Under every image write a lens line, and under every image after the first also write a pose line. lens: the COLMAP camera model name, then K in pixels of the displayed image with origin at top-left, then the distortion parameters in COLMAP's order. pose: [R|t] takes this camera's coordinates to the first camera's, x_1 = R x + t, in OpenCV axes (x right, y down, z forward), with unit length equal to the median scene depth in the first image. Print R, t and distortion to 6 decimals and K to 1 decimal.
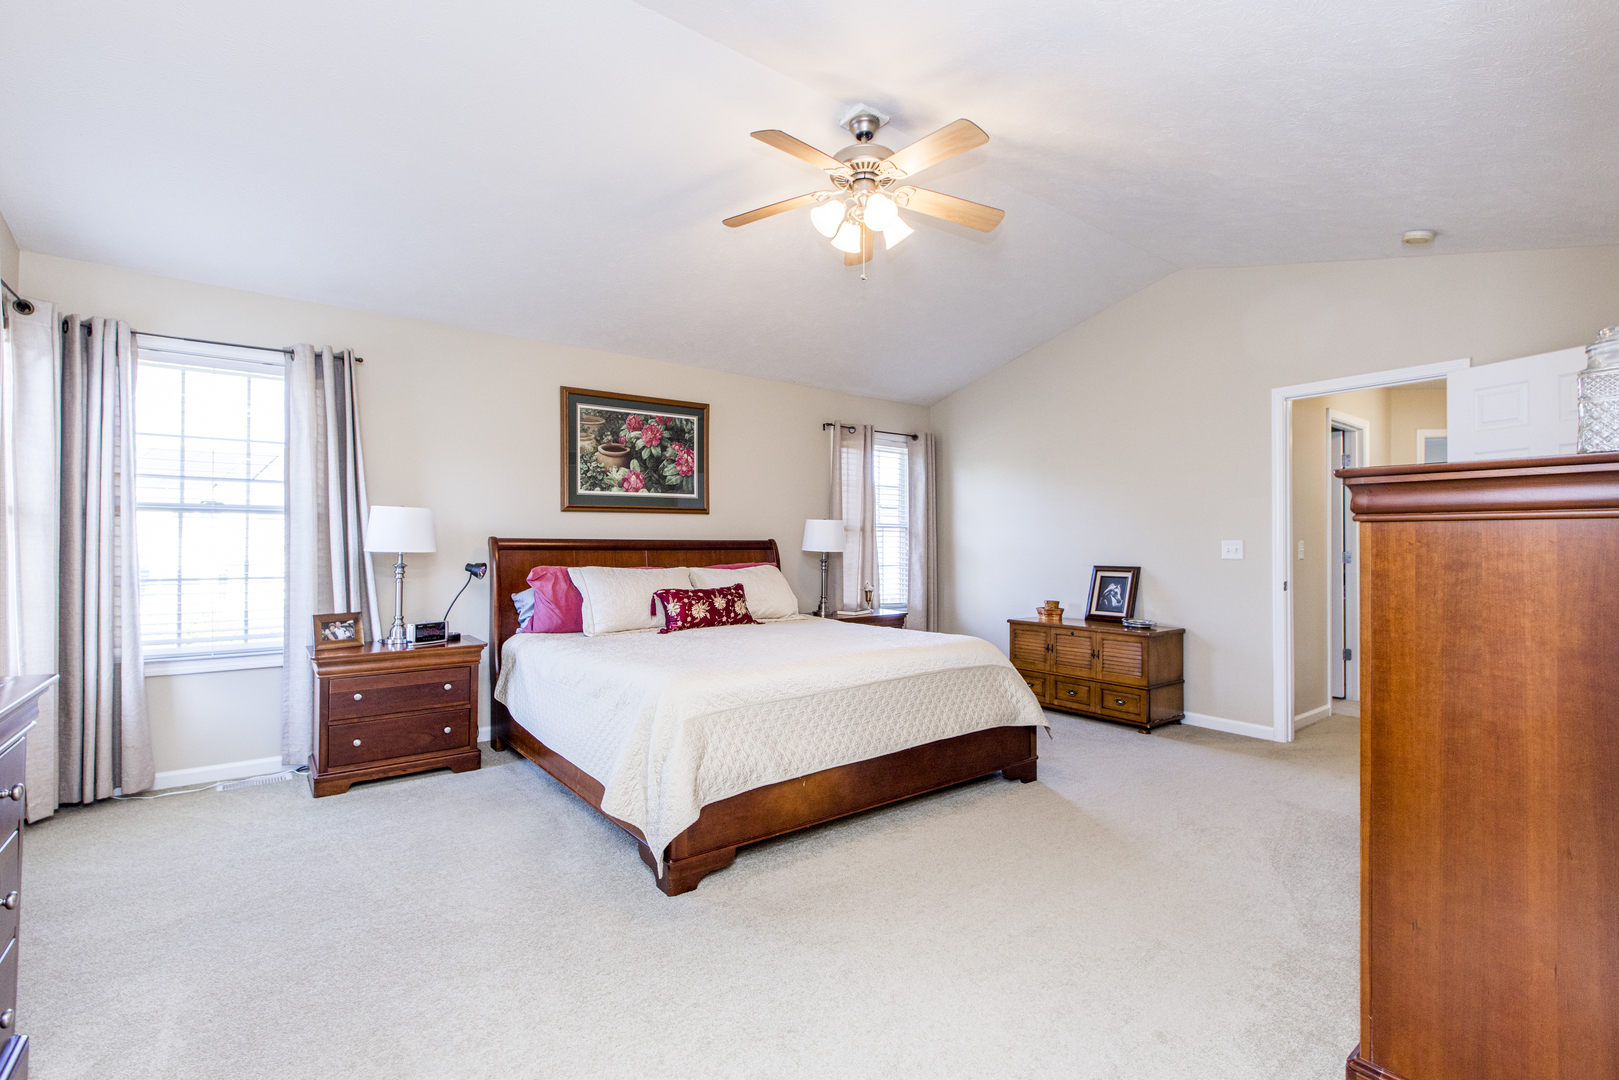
lens RADIAL K [[720.4, 0, 797.8], [0, 720.4, 542.8], [0, 0, 1]] dist [0.005886, -0.001927]
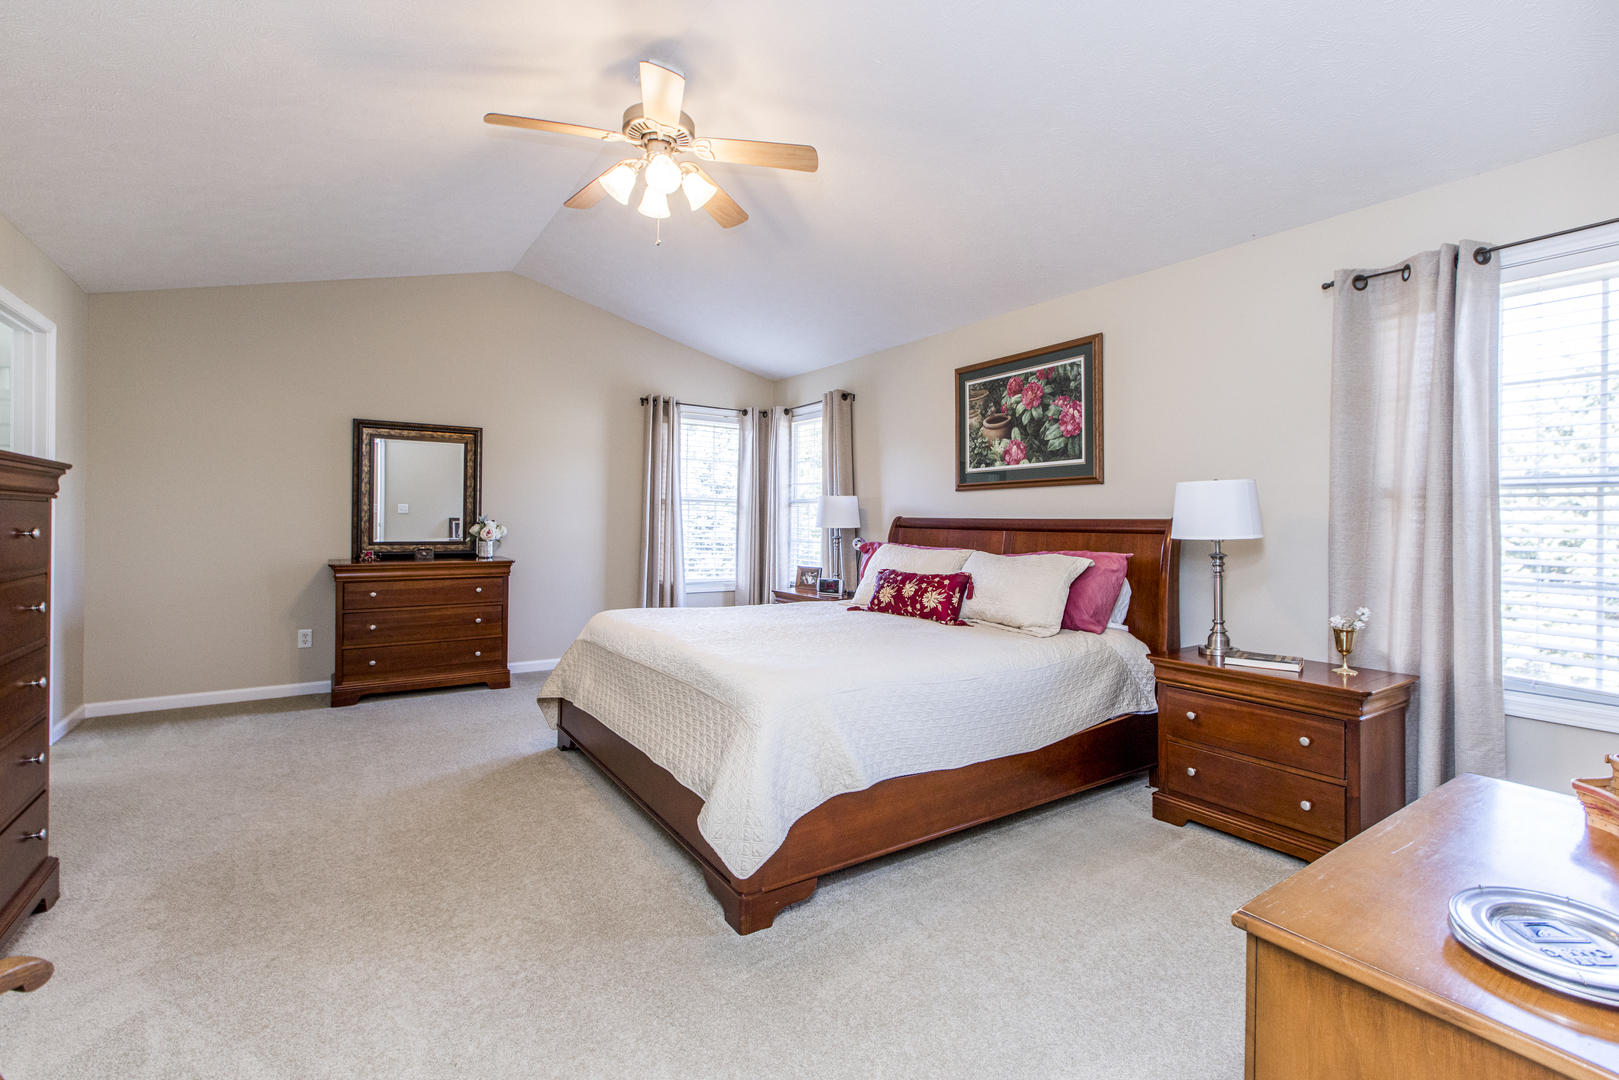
lens RADIAL K [[720.4, 0, 799.2], [0, 720.4, 524.0], [0, 0, 1]] dist [0.005886, -0.001927]
pose [[-0.058697, 0.004579, -0.998265, 0.665356], [-0.007216, 0.999961, 0.005011, -0.000633], [0.998250, 0.007497, -0.058661, 0.789030]]
